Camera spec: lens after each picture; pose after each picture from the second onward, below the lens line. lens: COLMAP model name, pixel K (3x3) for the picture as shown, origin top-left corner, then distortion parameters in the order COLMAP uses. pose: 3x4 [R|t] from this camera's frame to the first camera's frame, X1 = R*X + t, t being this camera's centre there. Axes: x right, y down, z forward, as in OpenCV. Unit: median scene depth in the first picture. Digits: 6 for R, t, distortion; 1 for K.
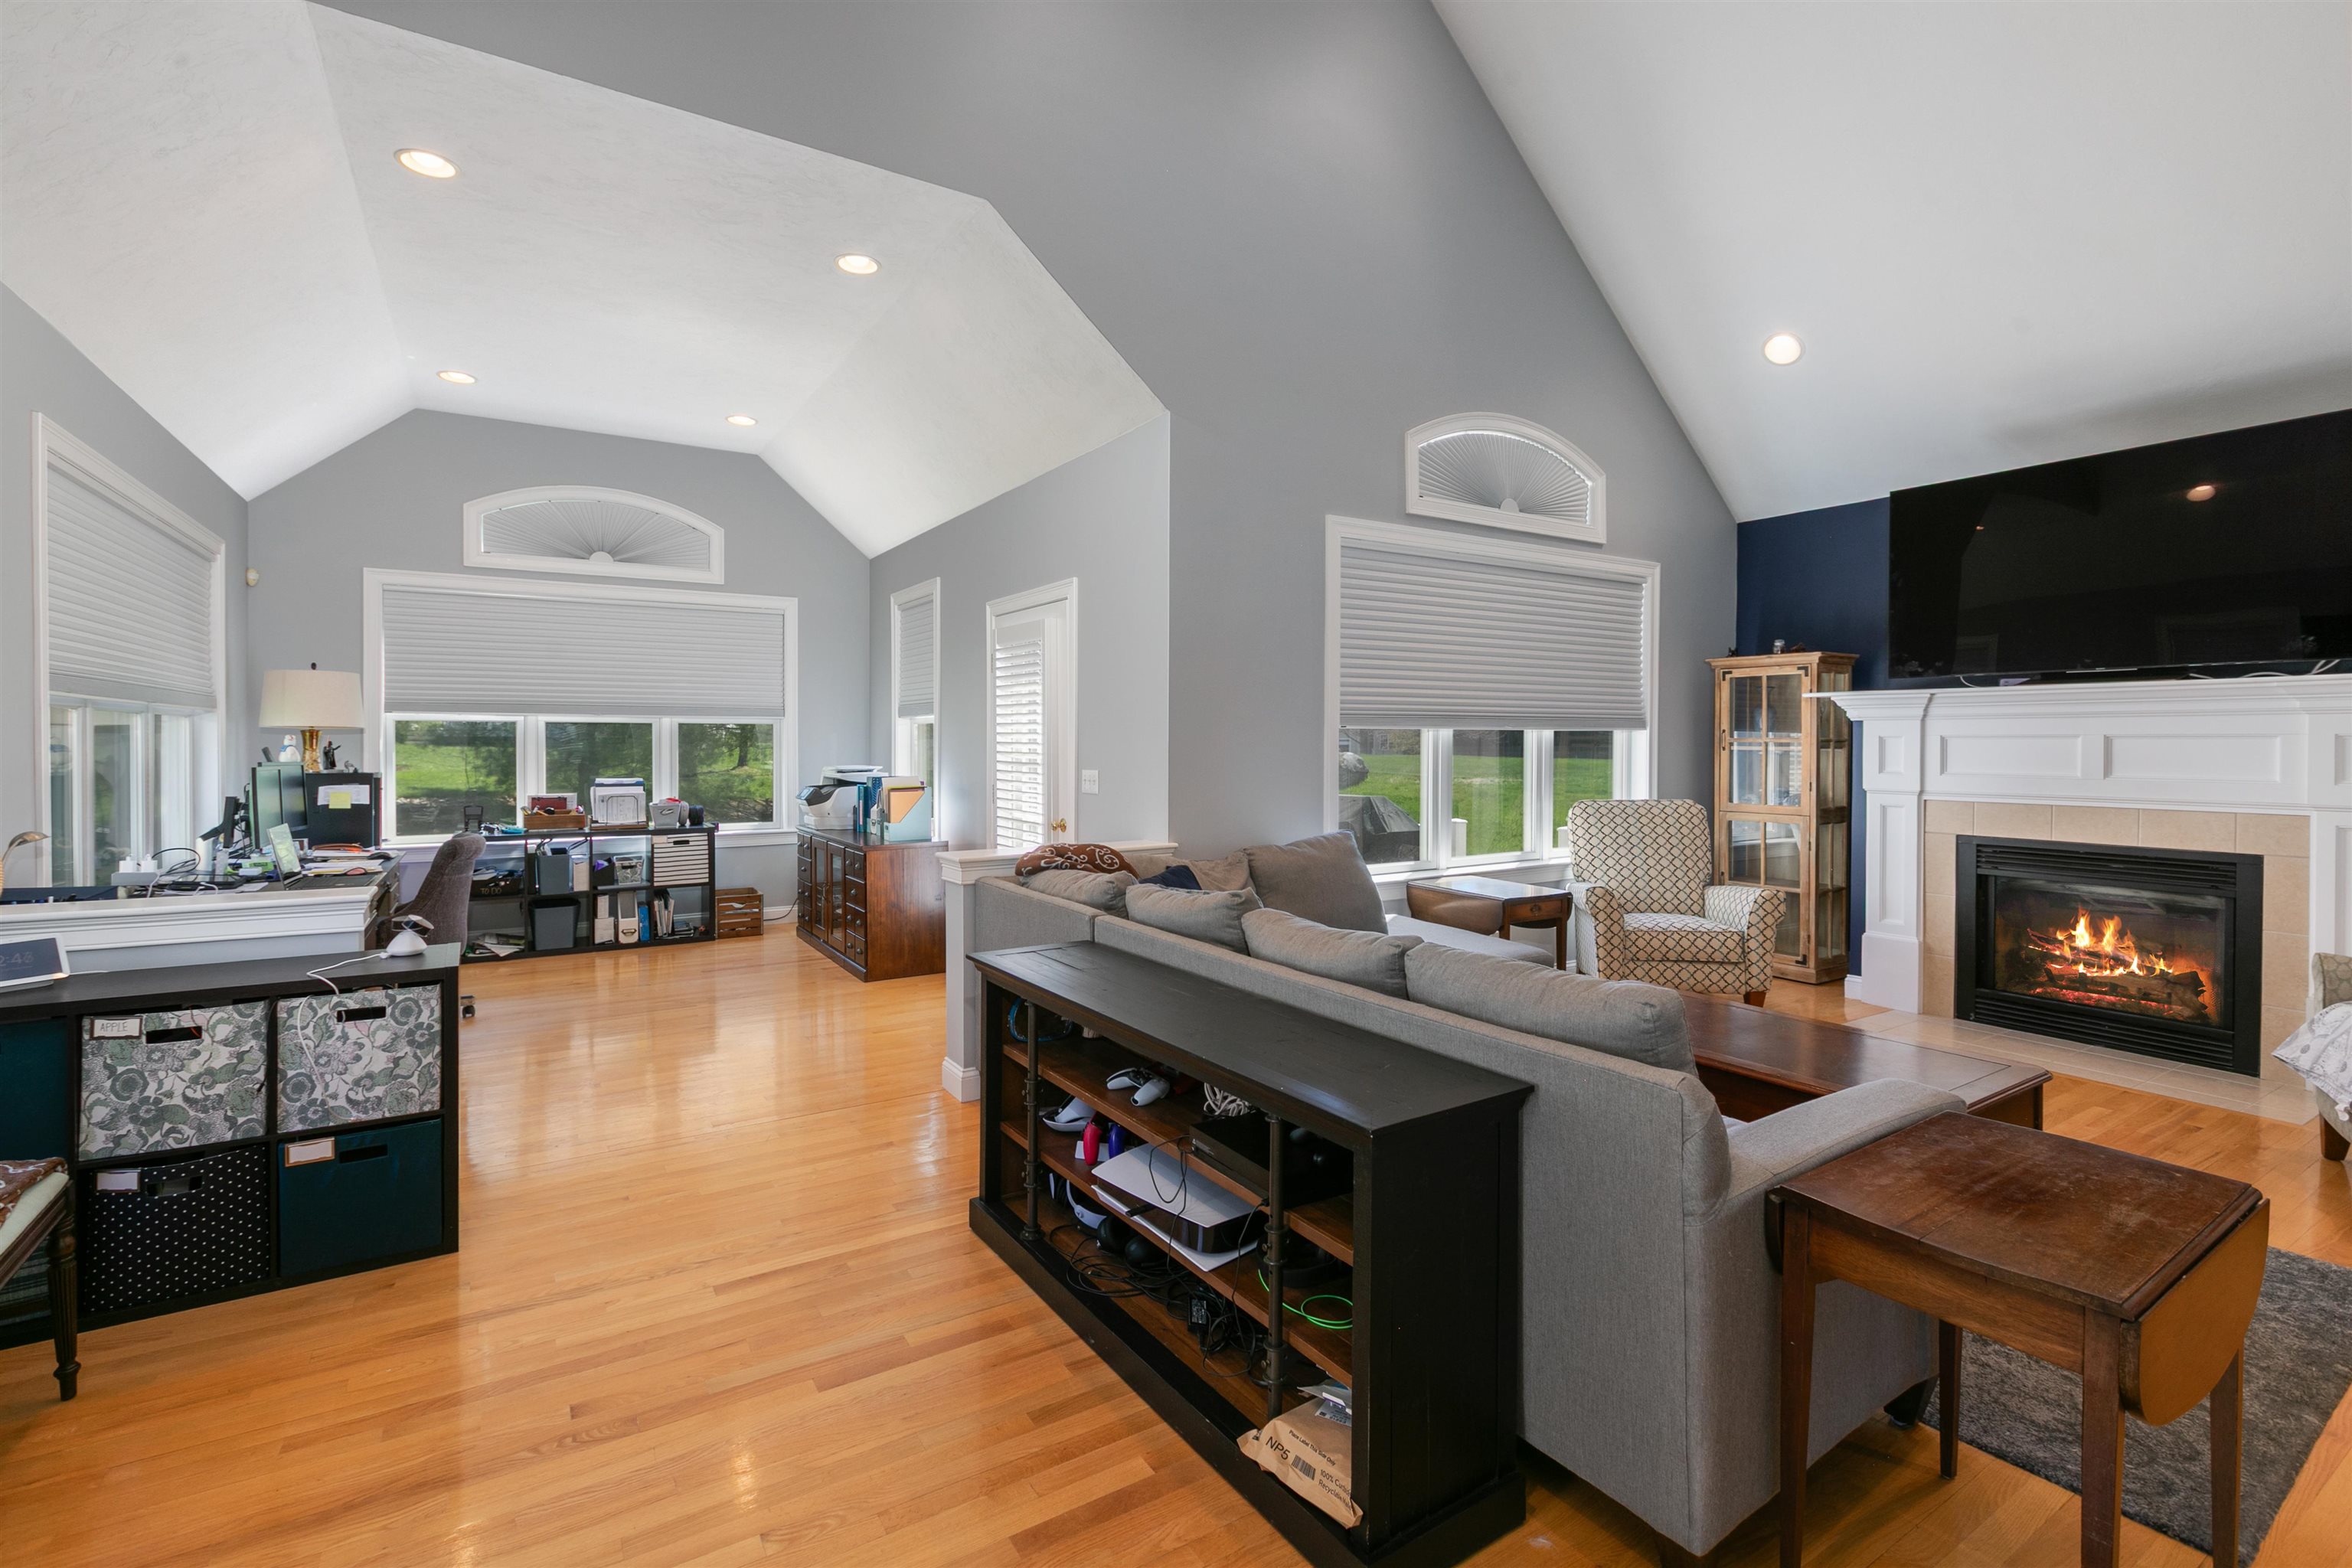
lens RADIAL K [[1055.2, 0, 1130.4], [0, 1055.2, 756.2], [0, 0, 1]] dist [0.000964, 0.010720]
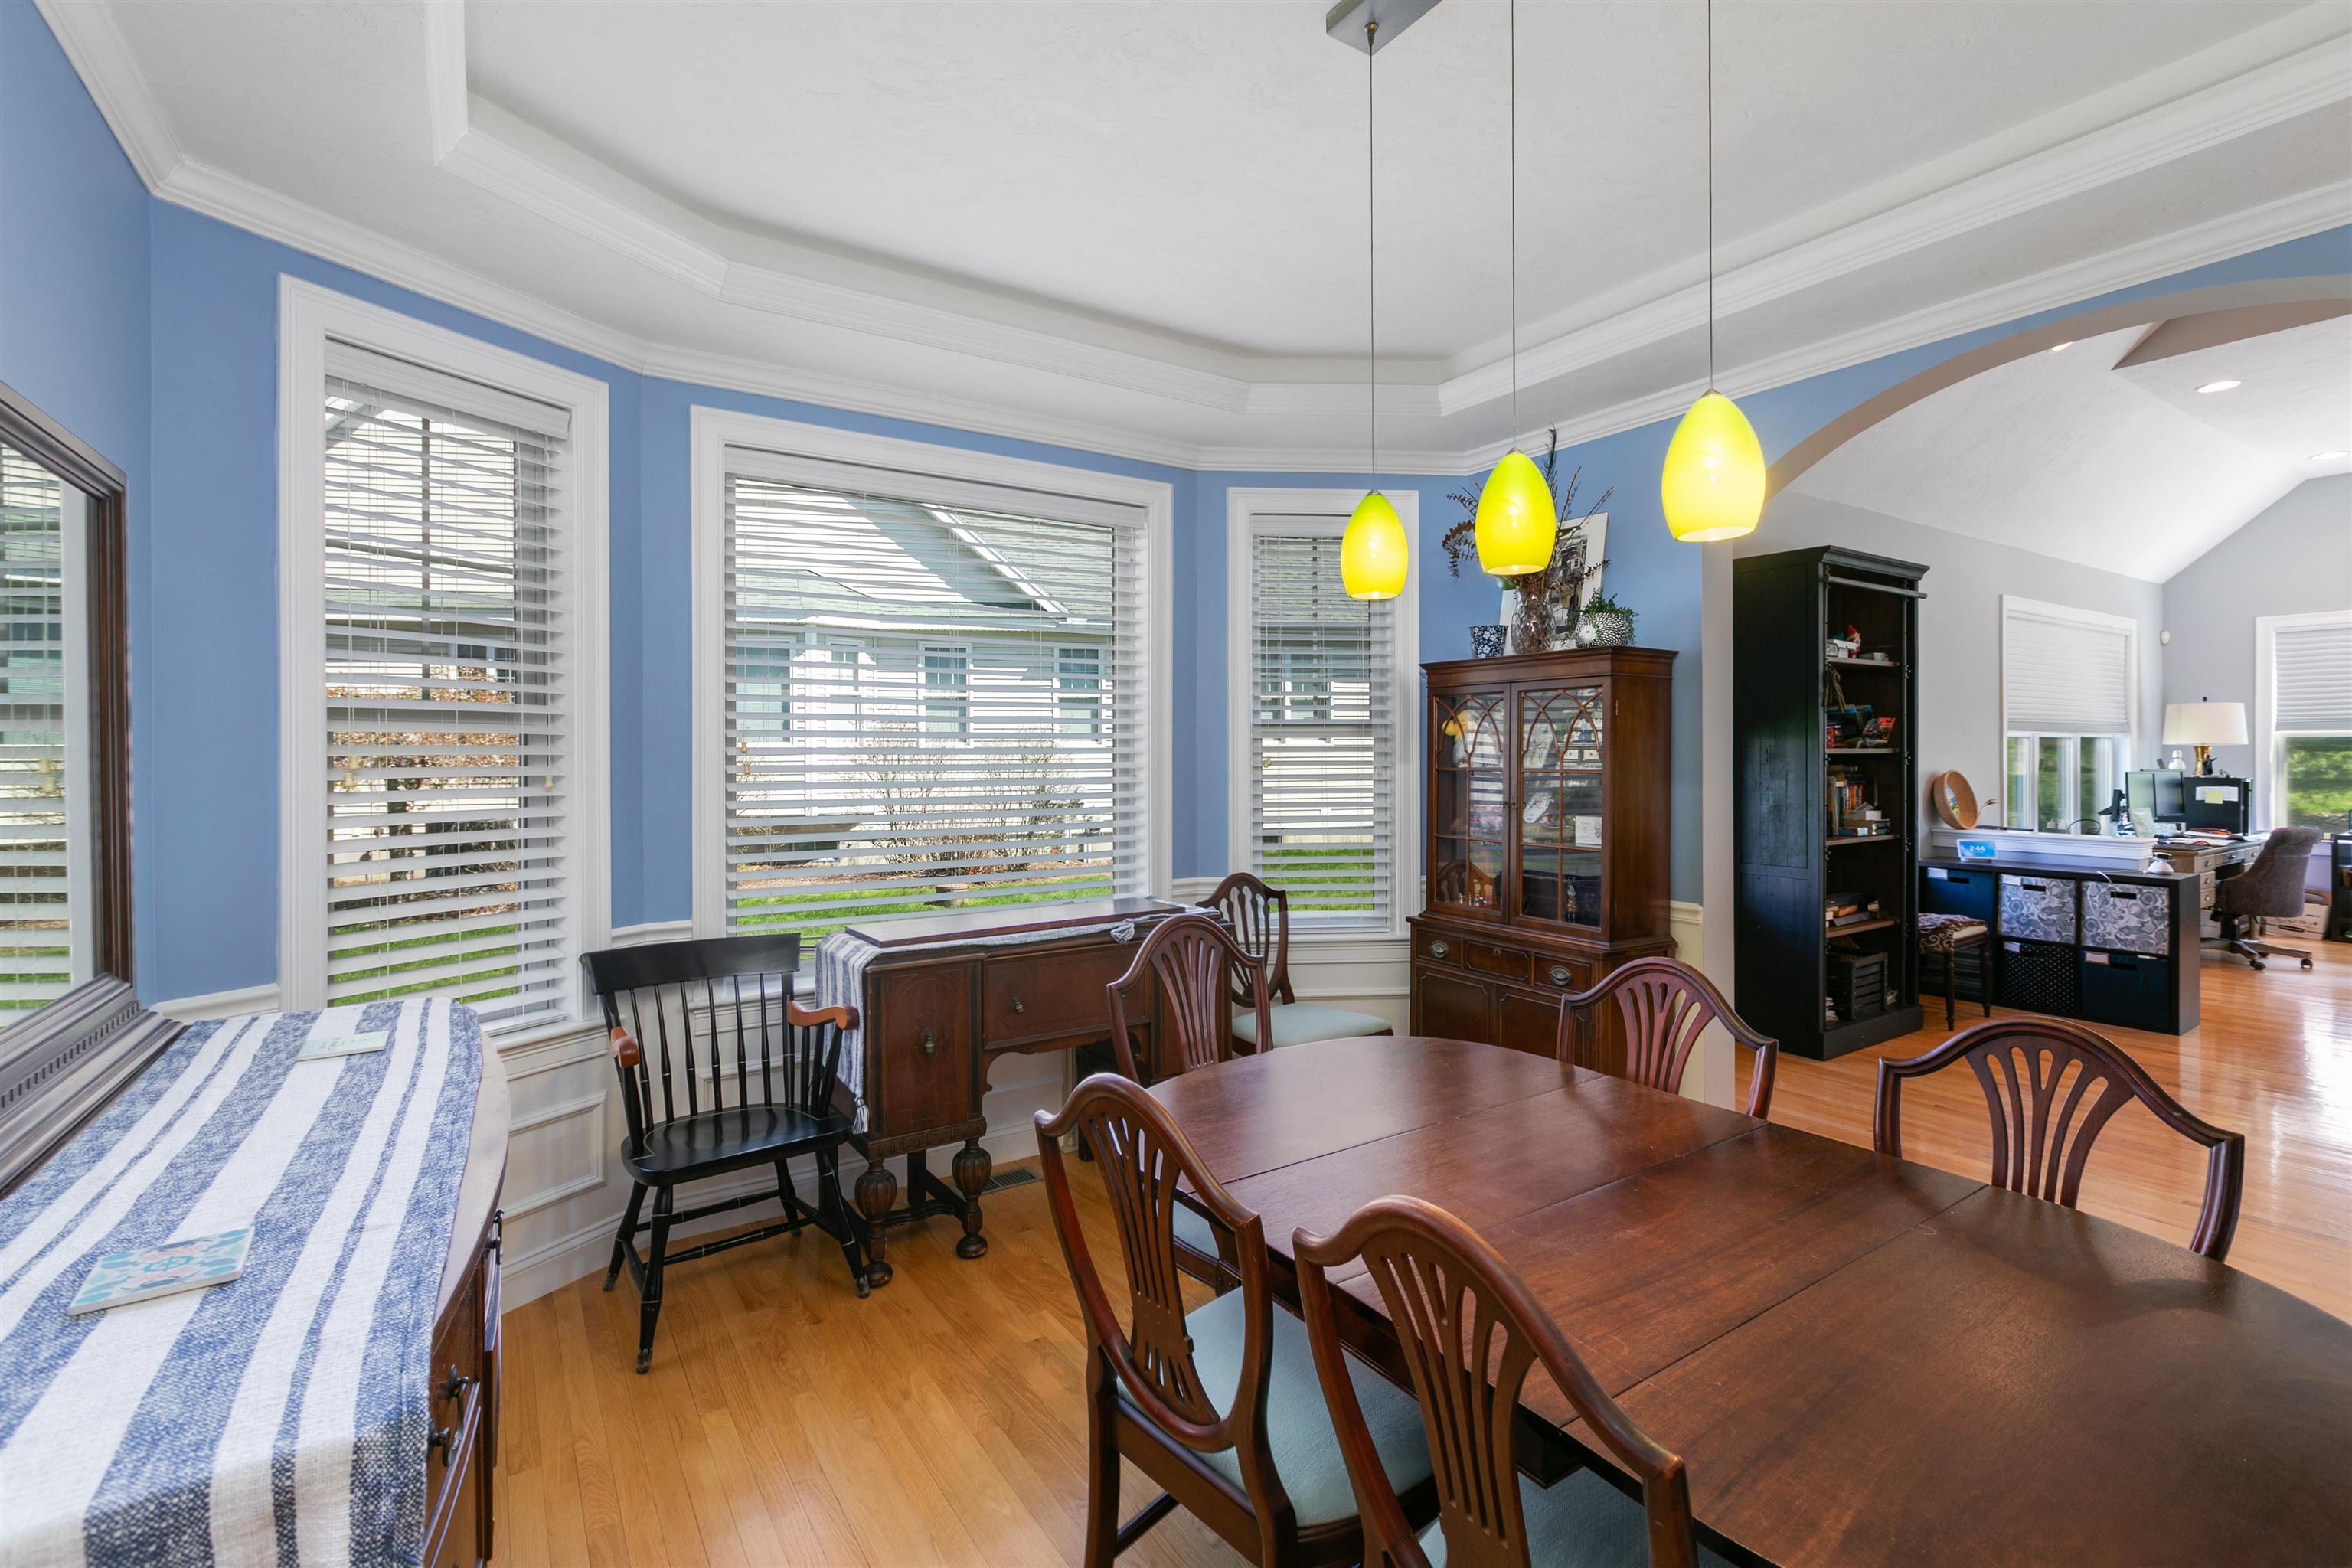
lens RADIAL K [[1031.6, 0, 1171.0], [0, 1031.6, 751.3], [0, 0, 1]] dist [0.002455, 0.000511]
pose [[0.036535, -0.006935, -0.999308, 0.505750], [-0.009049, 0.999933, -0.007270, 0.003362], [0.999291, 0.009309, 0.036470, -0.374185]]
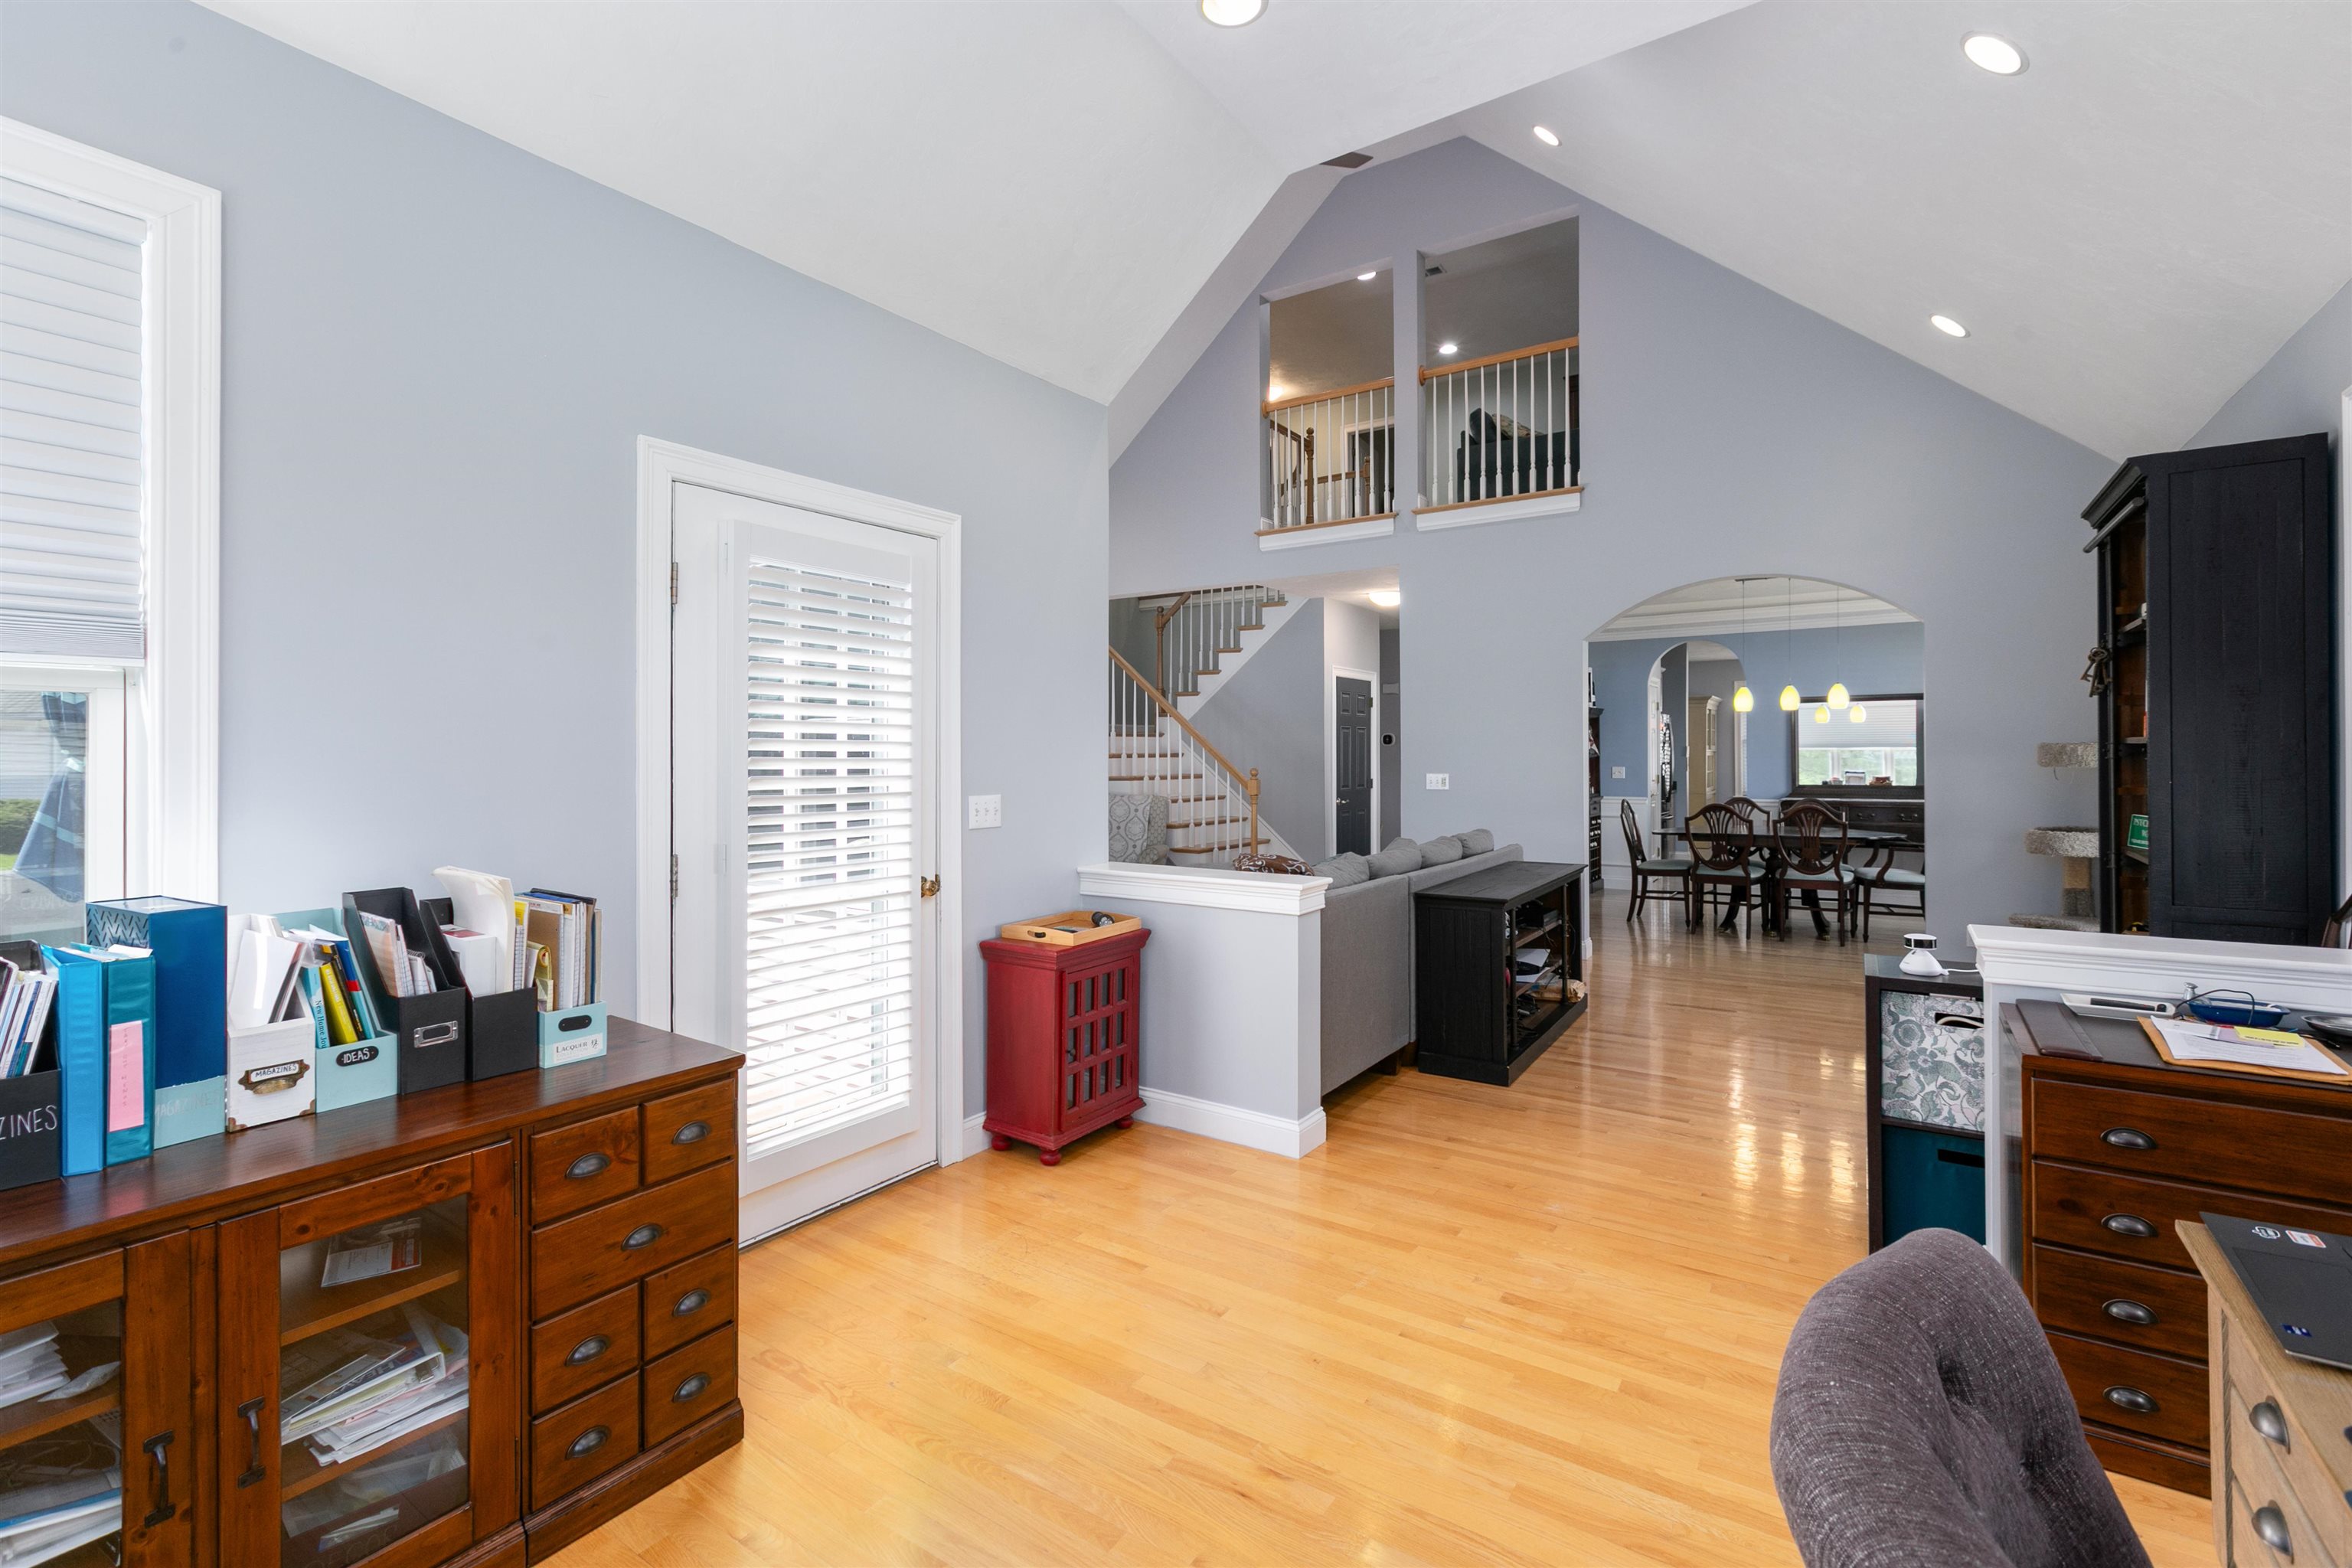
lens RADIAL K [[1031.6, 0, 1171.0], [0, 1031.6, 751.3], [0, 0, 1]] dist [0.002455, 0.000511]
pose [[-0.418715, 0.004823, 0.908105, -0.615080], [0.019852, 0.999796, 0.003844, -0.013884], [-0.907901, 0.019637, -0.418725, 0.989737]]
